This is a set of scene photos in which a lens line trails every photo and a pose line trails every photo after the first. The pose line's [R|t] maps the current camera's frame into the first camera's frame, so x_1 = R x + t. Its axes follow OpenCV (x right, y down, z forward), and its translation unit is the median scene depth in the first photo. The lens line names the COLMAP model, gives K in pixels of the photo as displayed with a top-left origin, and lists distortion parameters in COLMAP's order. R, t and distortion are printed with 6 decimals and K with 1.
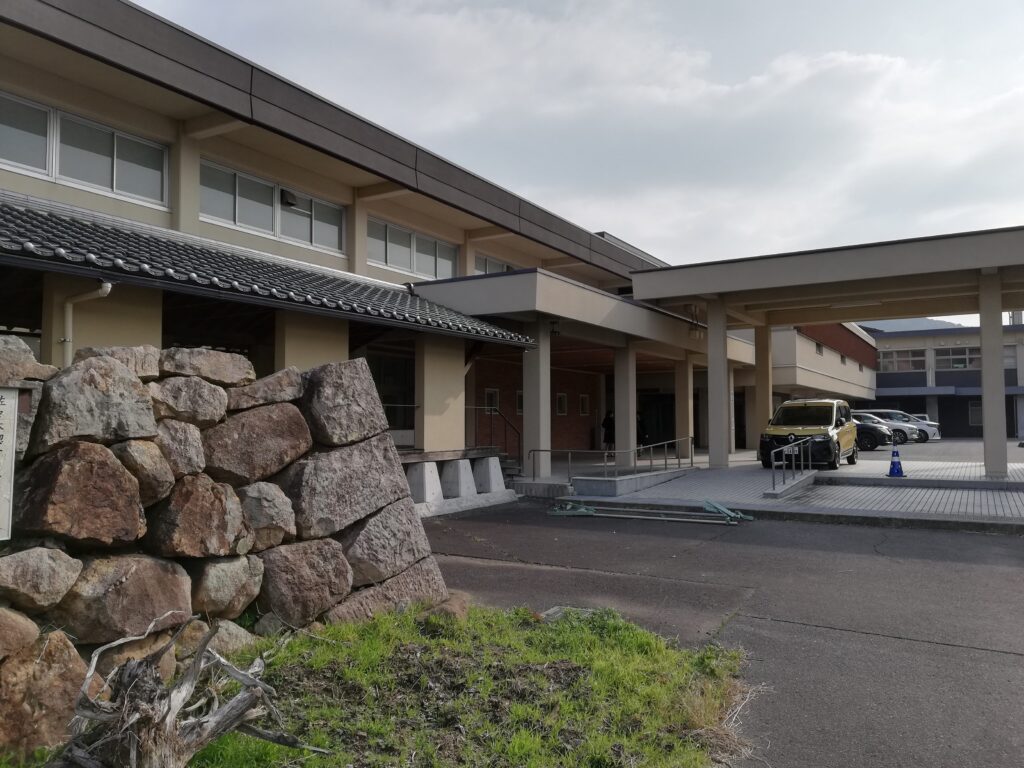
lens RADIAL K [[760.8, 0, 520.0], [0, 760.8, 386.2], [0, 0, 1]] dist [0.068176, -0.089806]
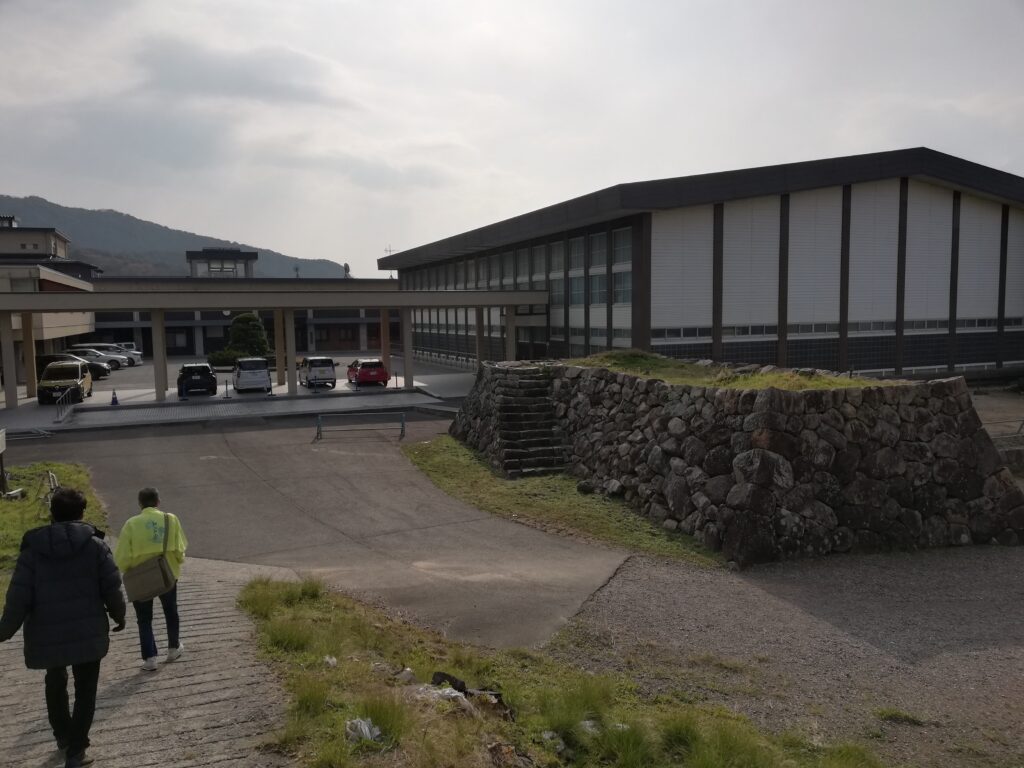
lens RADIAL K [[760.8, 0, 511.2], [0, 760.8, 383.3], [0, 0, 1]] dist [0.068176, -0.089806]
pose [[0.594713, -0.077618, 0.800182, -0.460932], [-0.028887, 0.992623, 0.117754, -0.185429], [-0.803419, -0.093145, 0.588083, -0.930404]]
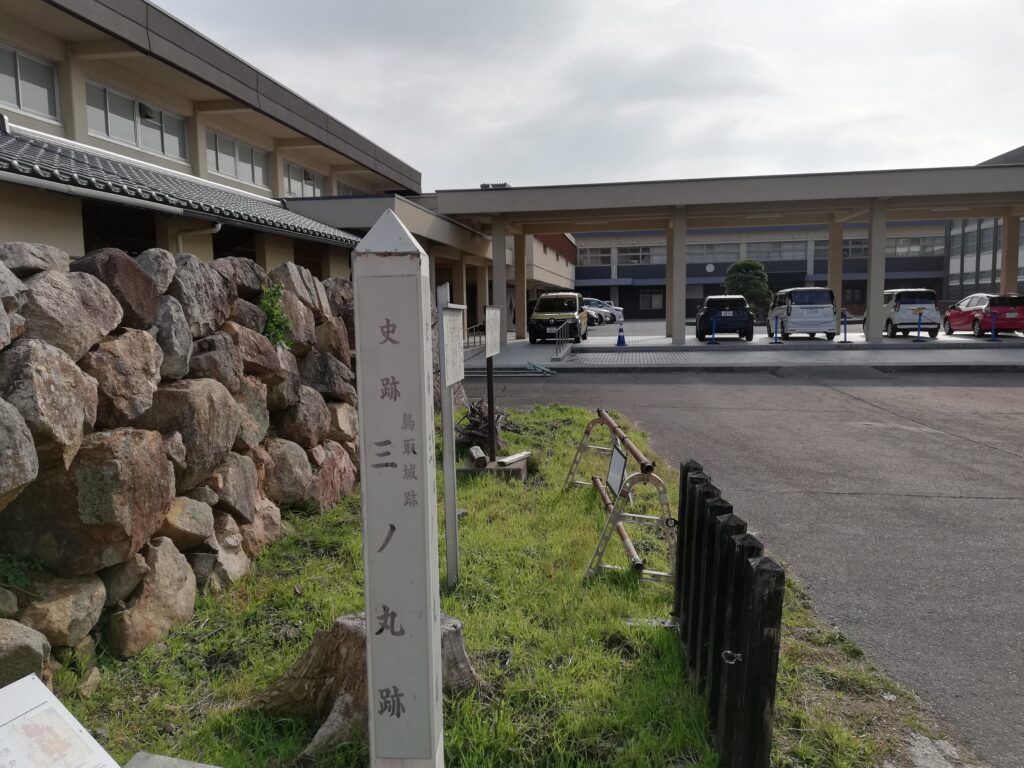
lens RADIAL K [[760.8, 0, 506.6], [0, 760.8, 377.7], [0, 0, 1]] dist [0.068176, -0.089806]
pose [[0.931082, -0.043031, 0.362263, -0.217741], [-0.006817, 0.990793, 0.135212, -0.016308], [-0.364746, -0.128363, 0.922217, -0.245189]]
